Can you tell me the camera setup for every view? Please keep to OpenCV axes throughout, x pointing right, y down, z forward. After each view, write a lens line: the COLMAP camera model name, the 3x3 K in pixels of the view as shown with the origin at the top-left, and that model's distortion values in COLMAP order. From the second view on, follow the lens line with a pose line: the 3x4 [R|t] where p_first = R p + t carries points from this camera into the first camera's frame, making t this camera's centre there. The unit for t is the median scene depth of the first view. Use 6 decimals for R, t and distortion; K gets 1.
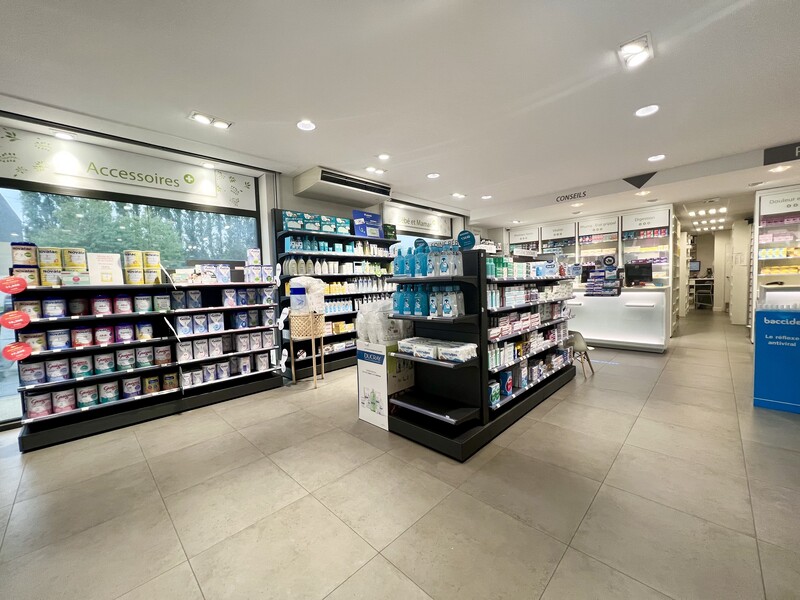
lens RADIAL K [[319.6, 0, 407.0], [0, 319.6, 297.4], [0, 0, 1]] dist [0.002455, 0.000264]
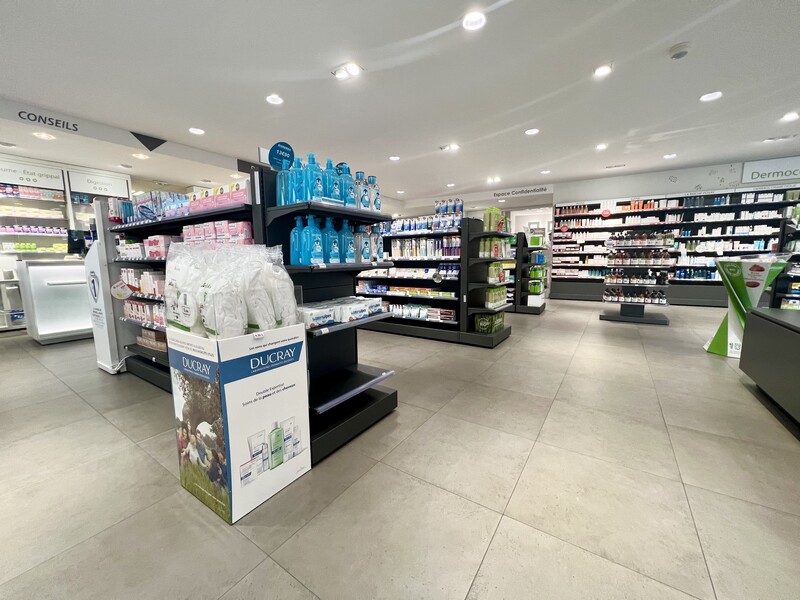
lens RADIAL K [[323.0, 0, 391.9], [0, 323.0, 298.3], [0, 0, 1]] dist [-0.000628, 0.000152]
pose [[-0.161461, -0.085013, 0.983211, -0.685274], [0.060350, 0.993568, 0.095819, 0.069253], [-0.985032, 0.074808, -0.155292, 1.003938]]
